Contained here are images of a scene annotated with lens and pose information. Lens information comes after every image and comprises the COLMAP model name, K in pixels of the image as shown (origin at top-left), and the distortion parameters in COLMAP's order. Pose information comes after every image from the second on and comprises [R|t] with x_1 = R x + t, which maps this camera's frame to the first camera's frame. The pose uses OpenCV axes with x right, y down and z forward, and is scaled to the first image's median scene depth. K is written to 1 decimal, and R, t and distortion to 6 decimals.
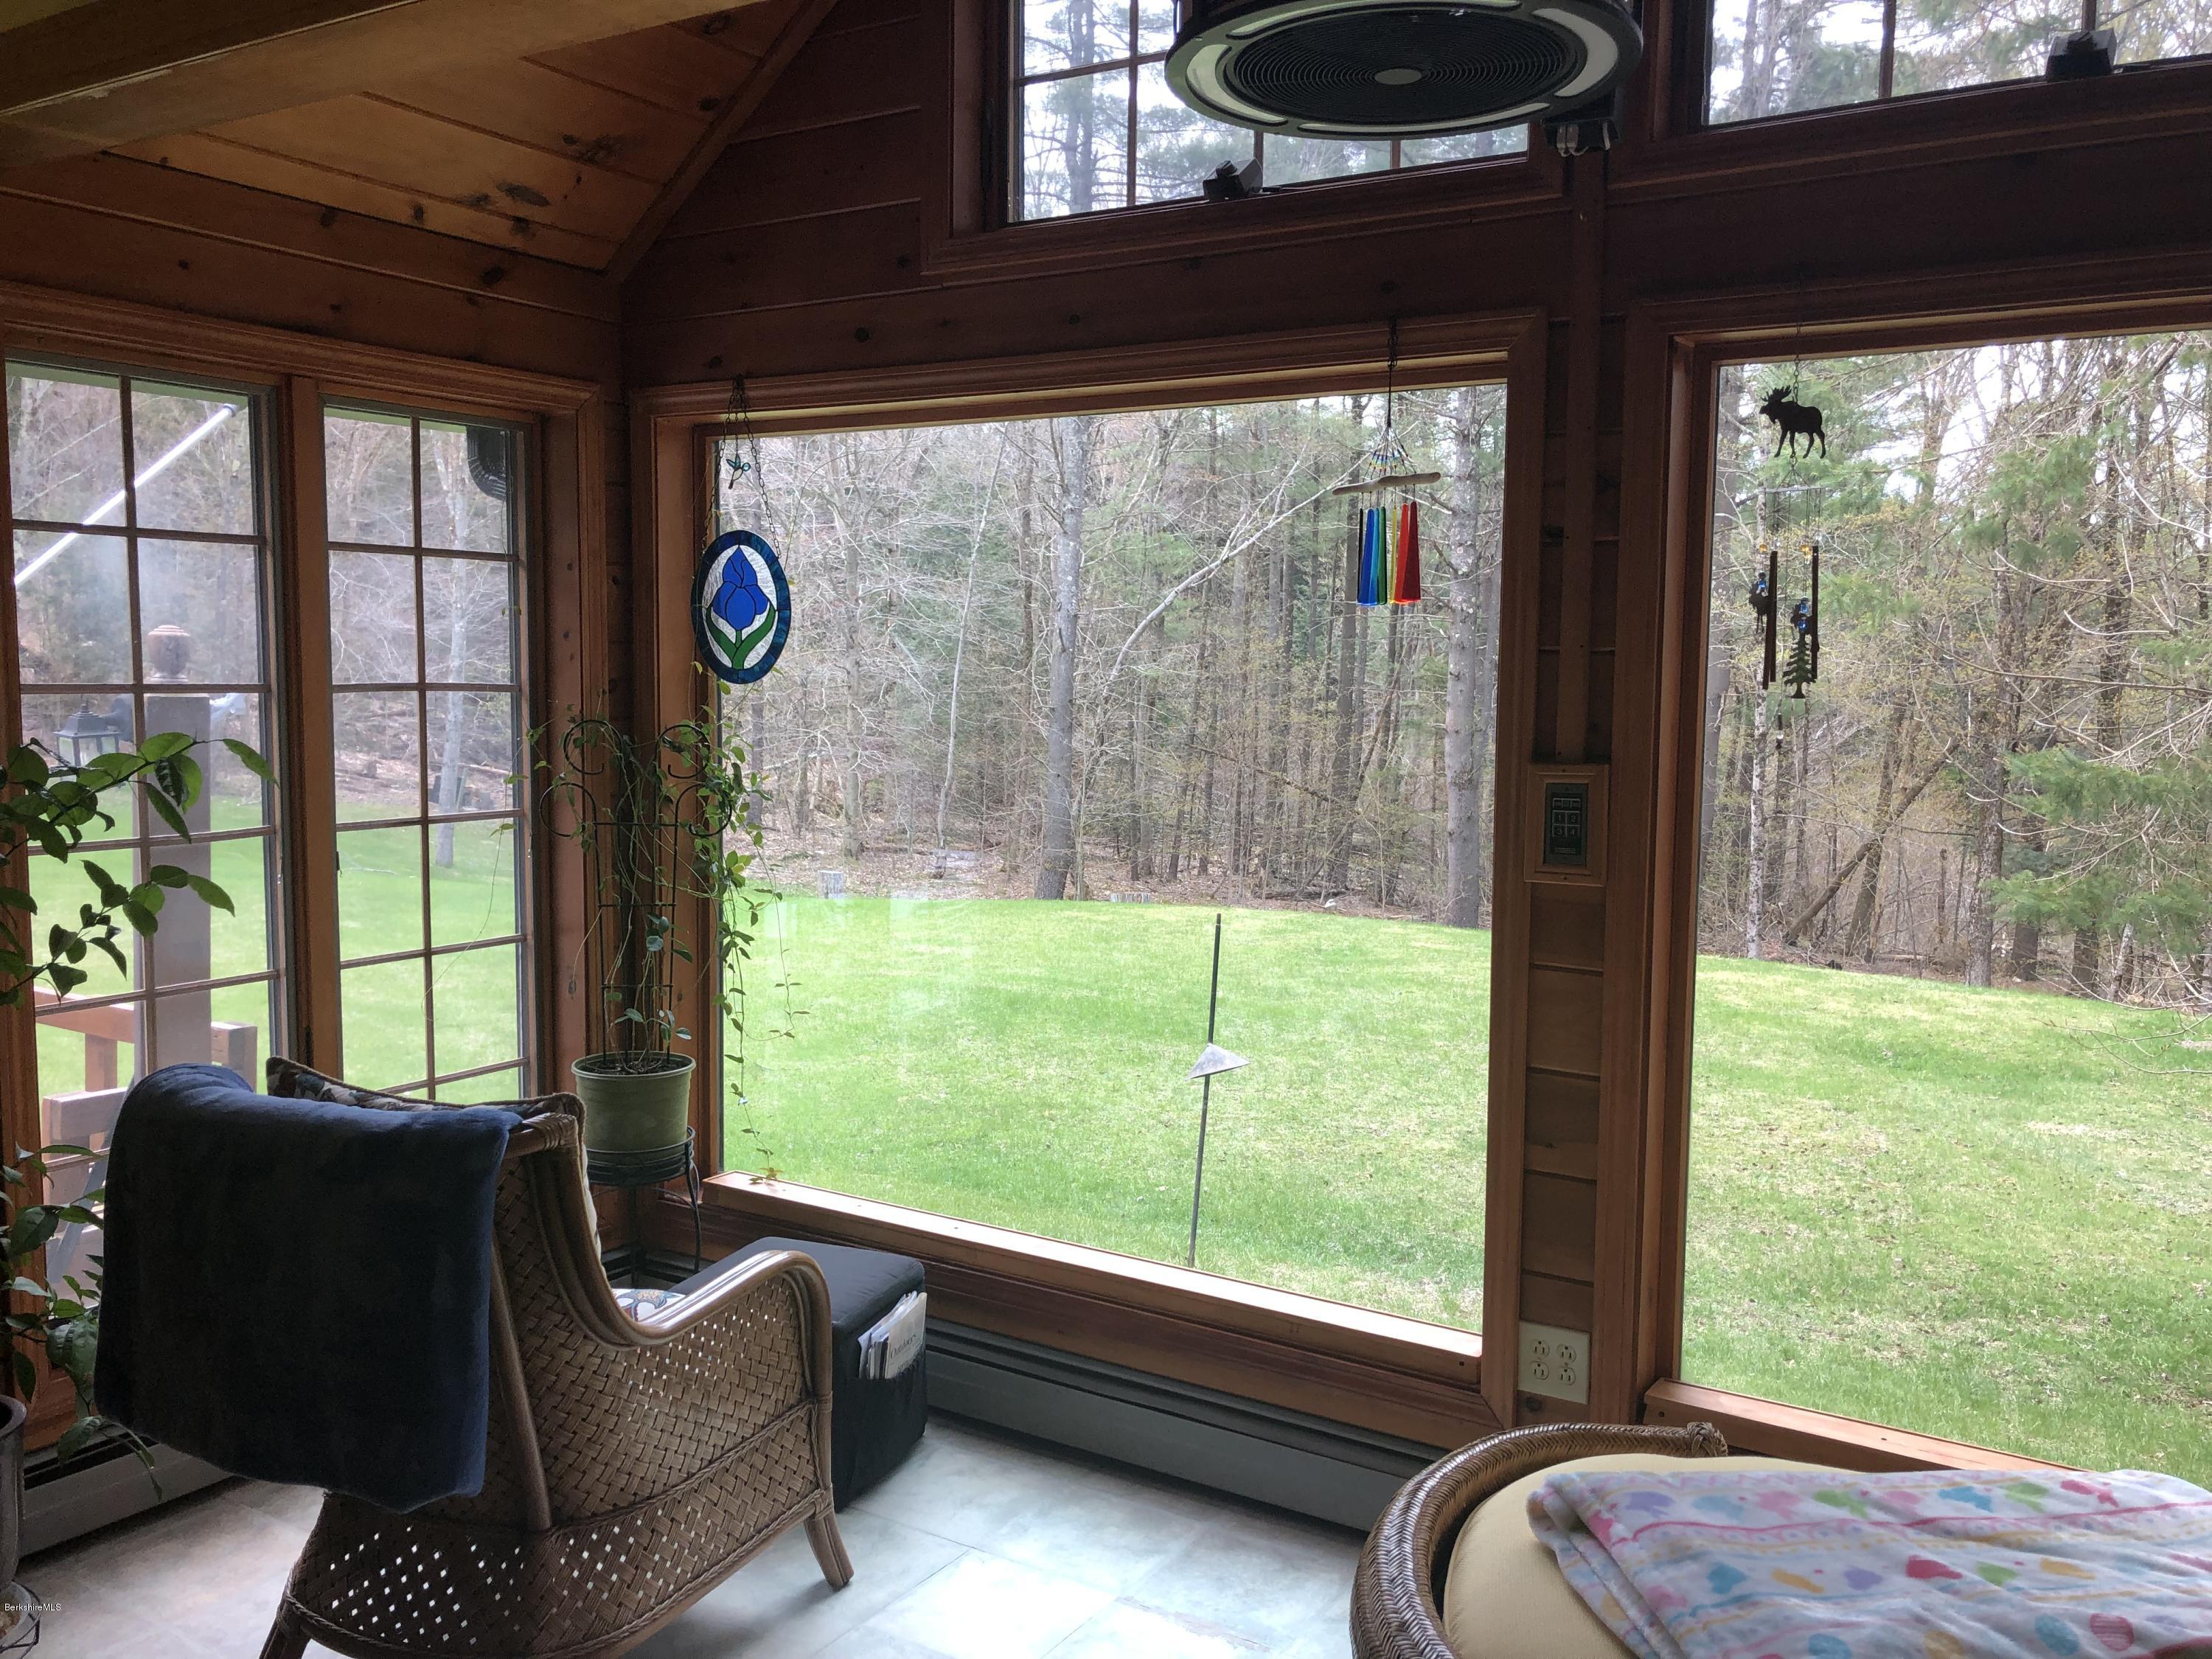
lens RADIAL K [[1818.7, 0, 1108.5], [0, 1818.7, 828.3], [0, 0, 1]] dist [0.020825, -0.025400]
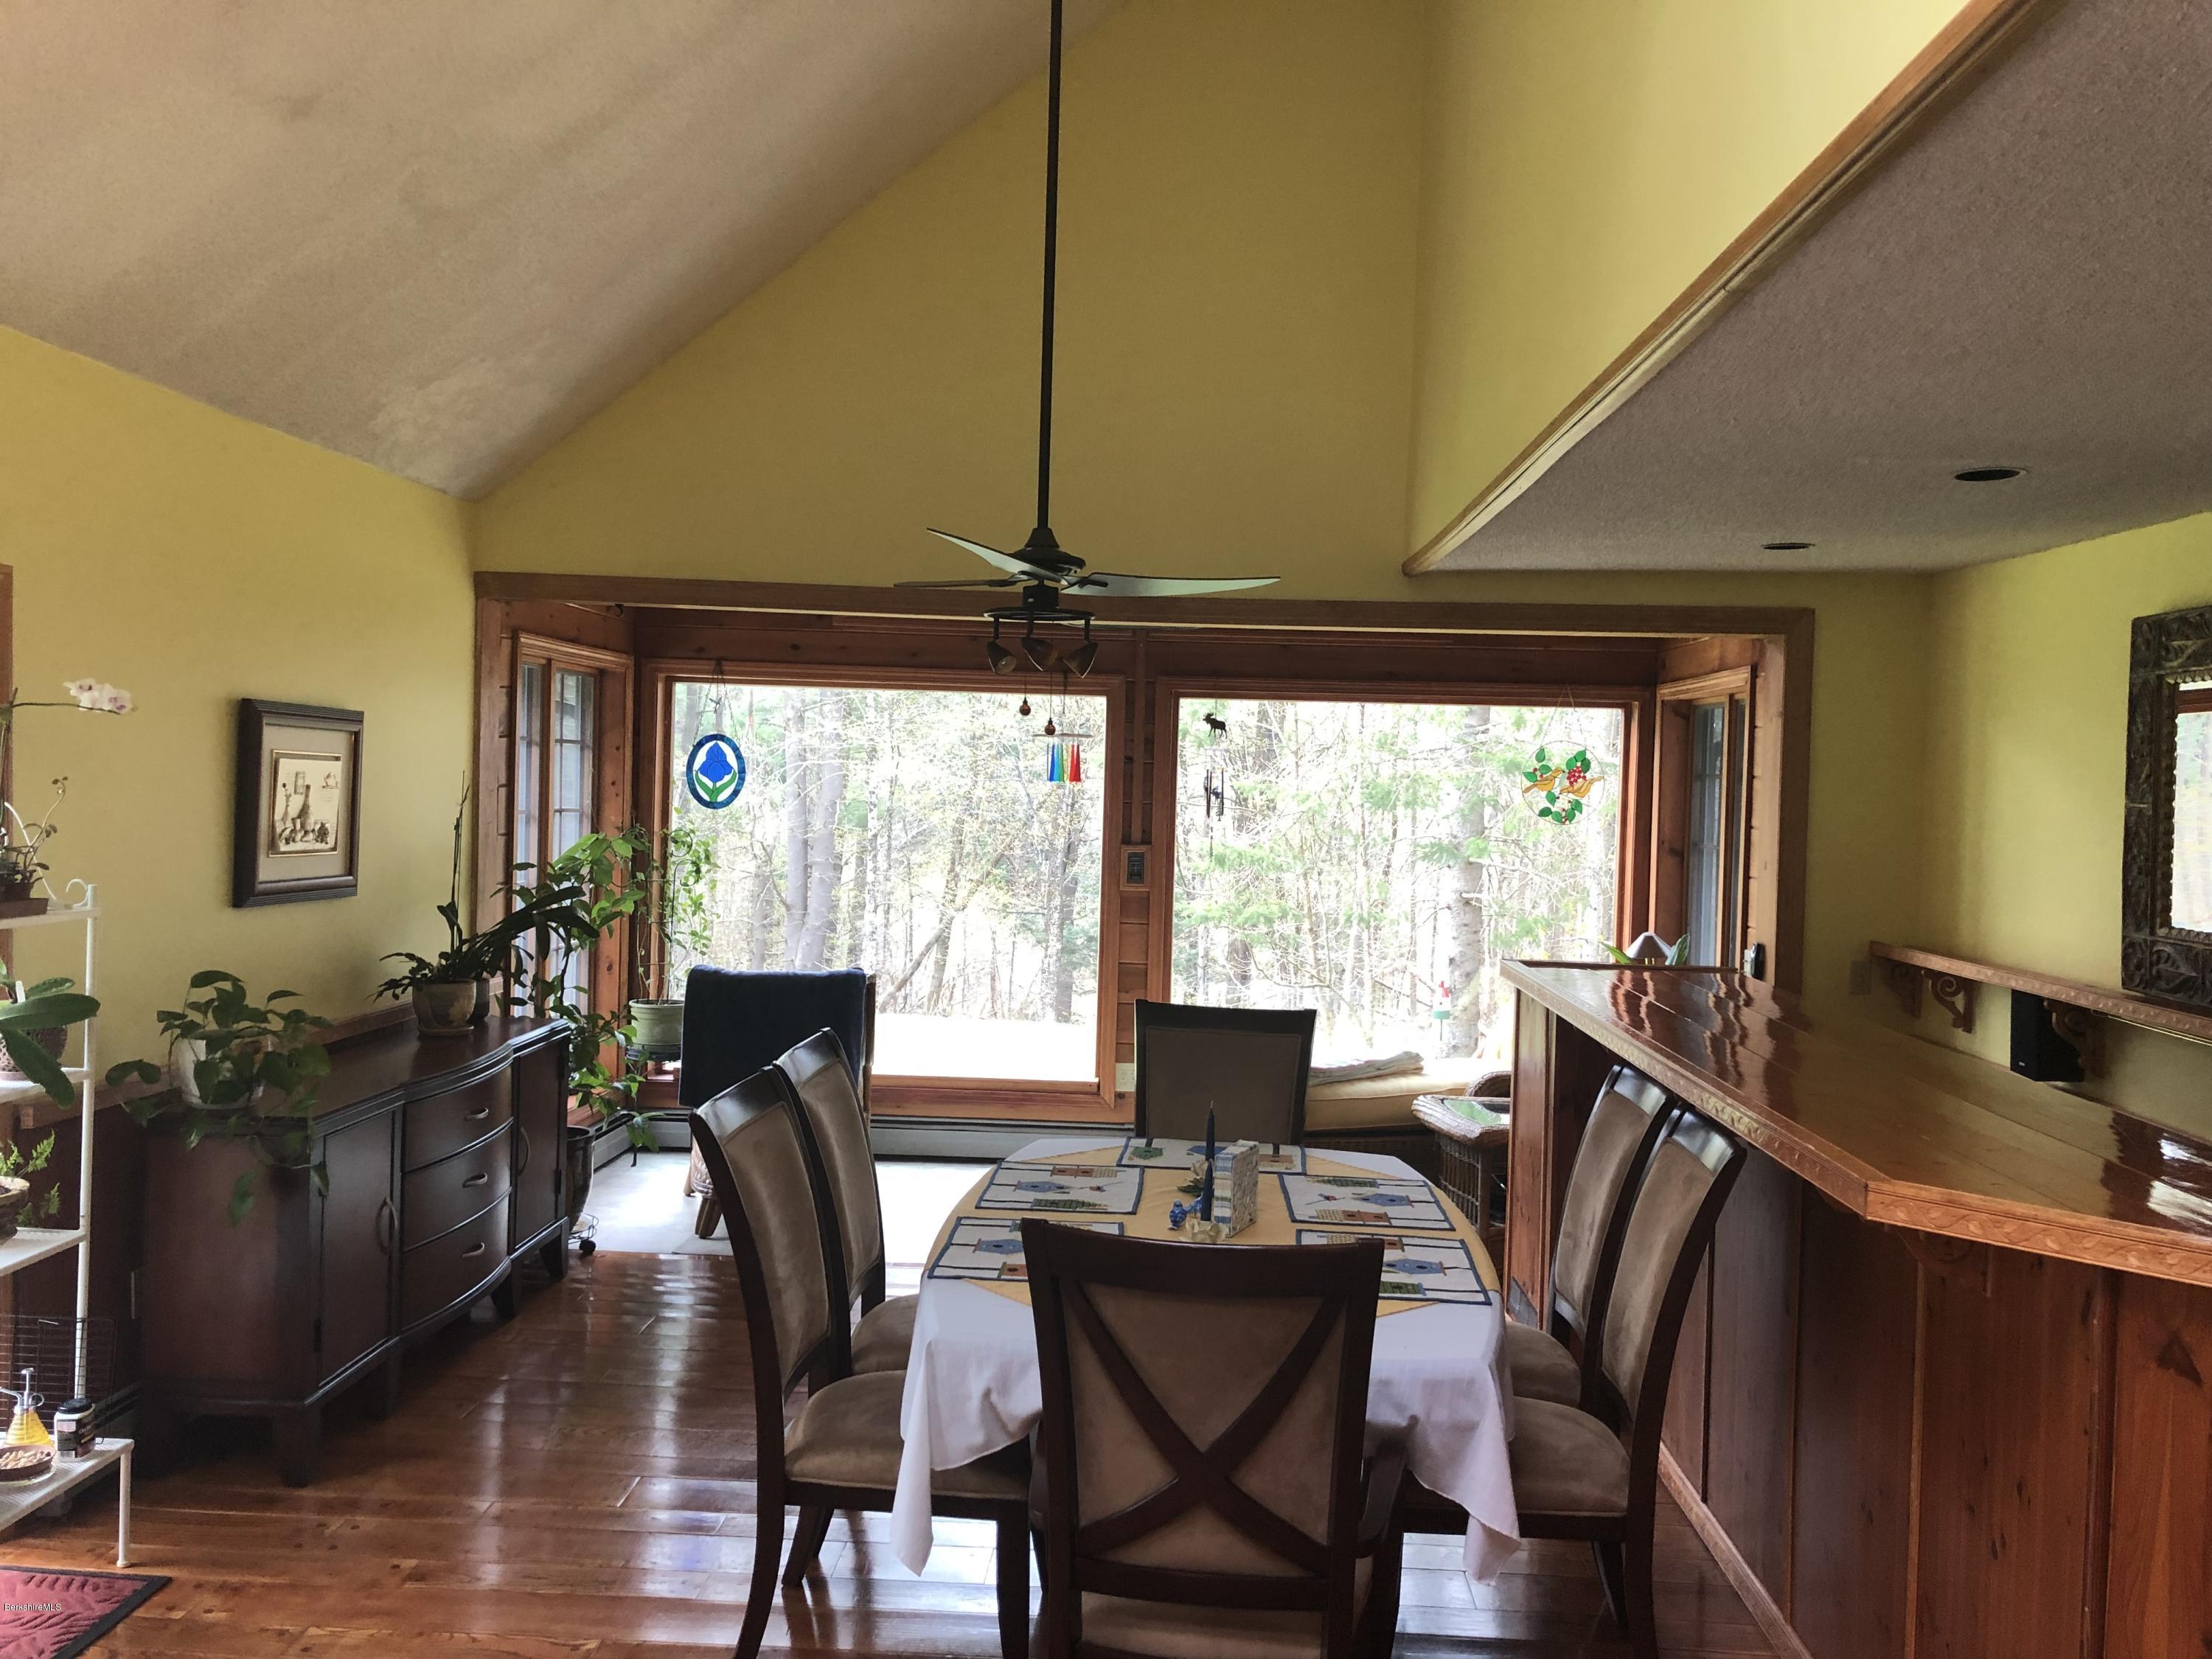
lens RADIAL K [[1818.7, 0, 1104.3], [0, 1818.7, 826.0], [0, 0, 1]] dist [0.020825, -0.025400]
pose [[0.870606, 0.001972, 0.491977, -0.831633], [0.026073, 0.998402, -0.050141, 0.052665], [-0.491289, 0.056480, 0.869163, -0.979577]]
